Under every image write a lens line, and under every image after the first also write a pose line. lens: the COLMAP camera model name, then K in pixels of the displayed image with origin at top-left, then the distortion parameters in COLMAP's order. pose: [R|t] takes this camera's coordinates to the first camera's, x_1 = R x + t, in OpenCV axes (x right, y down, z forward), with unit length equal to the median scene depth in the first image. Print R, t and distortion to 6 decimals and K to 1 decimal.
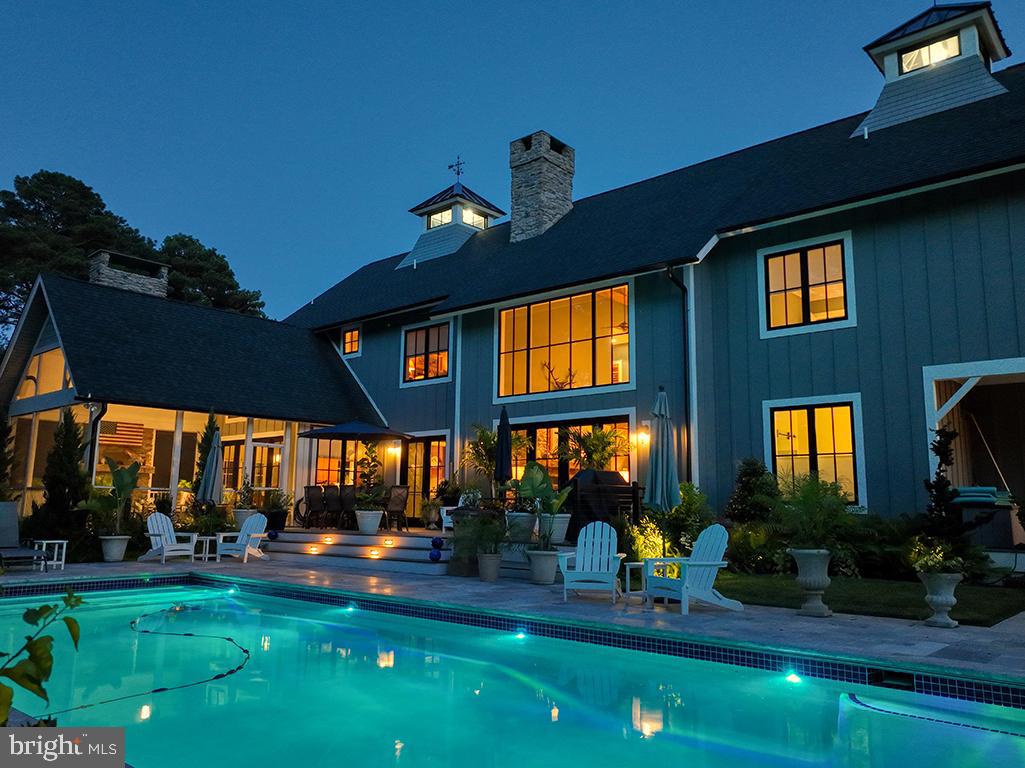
lens RADIAL K [[782.6, 0, 515.1], [0, 782.6, 382.4], [0, 0, 1]] dist [0.001017, 0.007725]
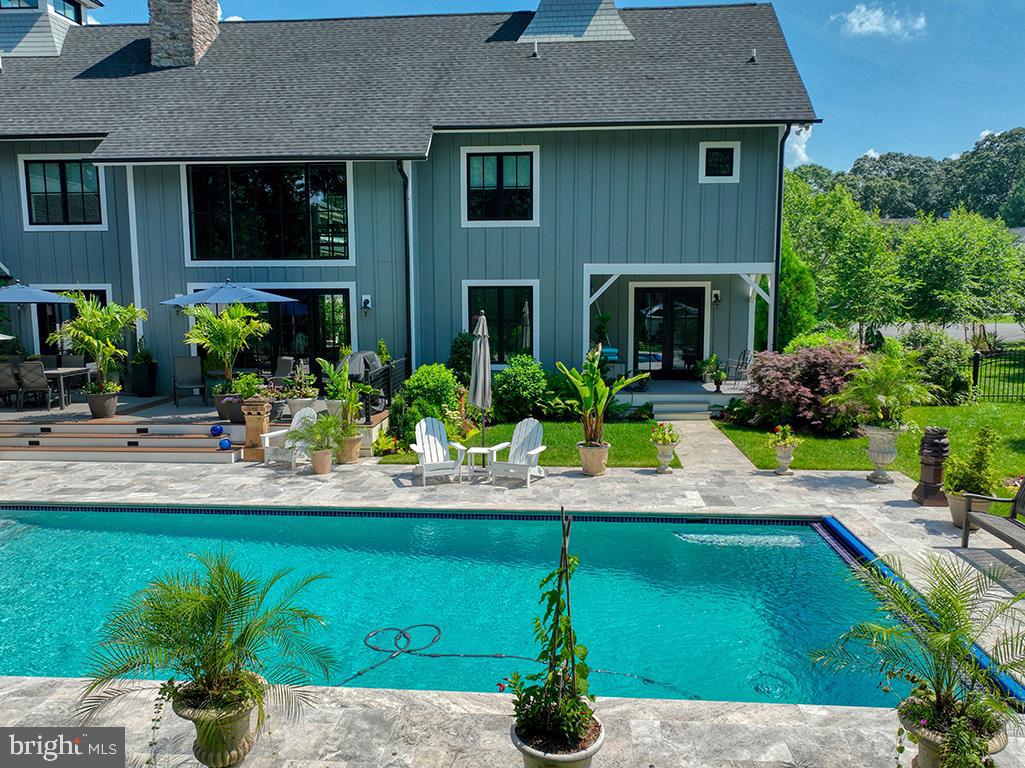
lens RADIAL K [[782.6, 0, 515.1], [0, 782.6, 382.4], [0, 0, 1]] dist [0.001017, 0.007725]
pose [[0.804361, -0.088463, 0.587518, -0.262422], [-0.080464, 0.963524, 0.255240, -0.106018], [-0.588667, -0.252579, 0.767903, -0.017269]]
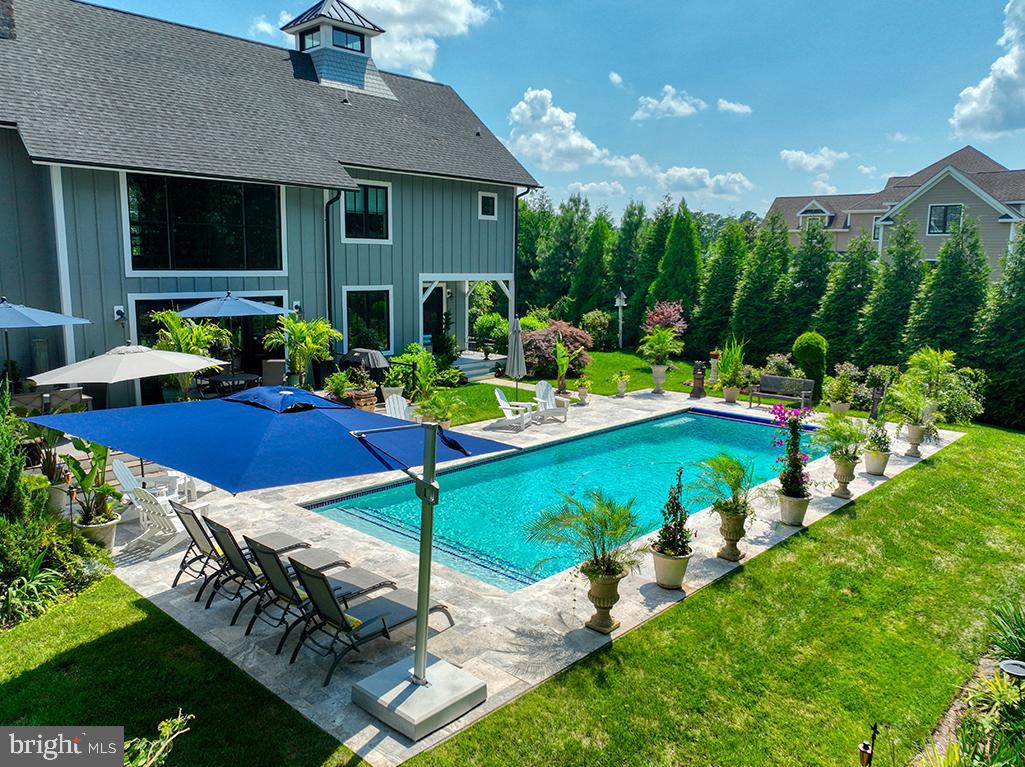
lens RADIAL K [[770.1, 0, 515.4], [0, 770.1, 382.8], [0, 0, 1]] dist [0.001136, 0.004478]
pose [[0.038610, -0.169201, 0.984825, -0.867107], [-0.172712, 0.969597, 0.173356, -0.082195], [-0.984215, -0.176785, 0.008213, 0.478861]]
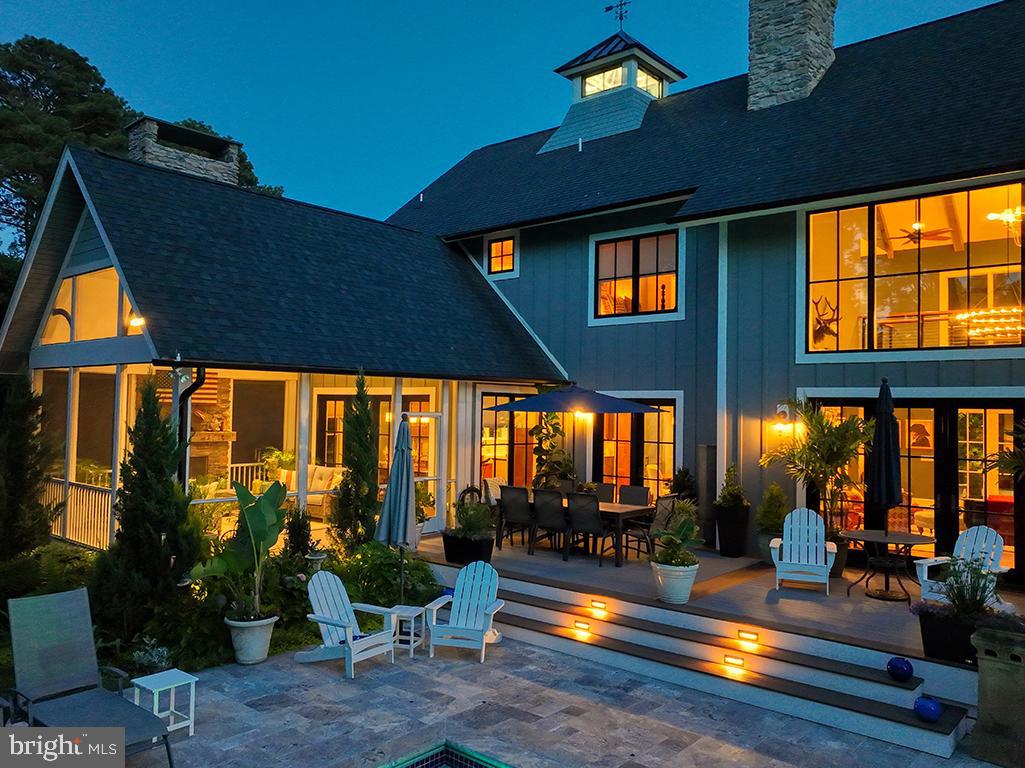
lens RADIAL K [[782.6, 0, 515.1], [0, 782.6, 382.4], [0, 0, 1]] dist [0.001017, 0.007725]
pose [[0.999964, 0.005780, 0.006187, -0.242381], [-0.006502, 0.992286, 0.123803, -0.031561], [-0.005423, -0.123839, 0.992288, 0.341714]]
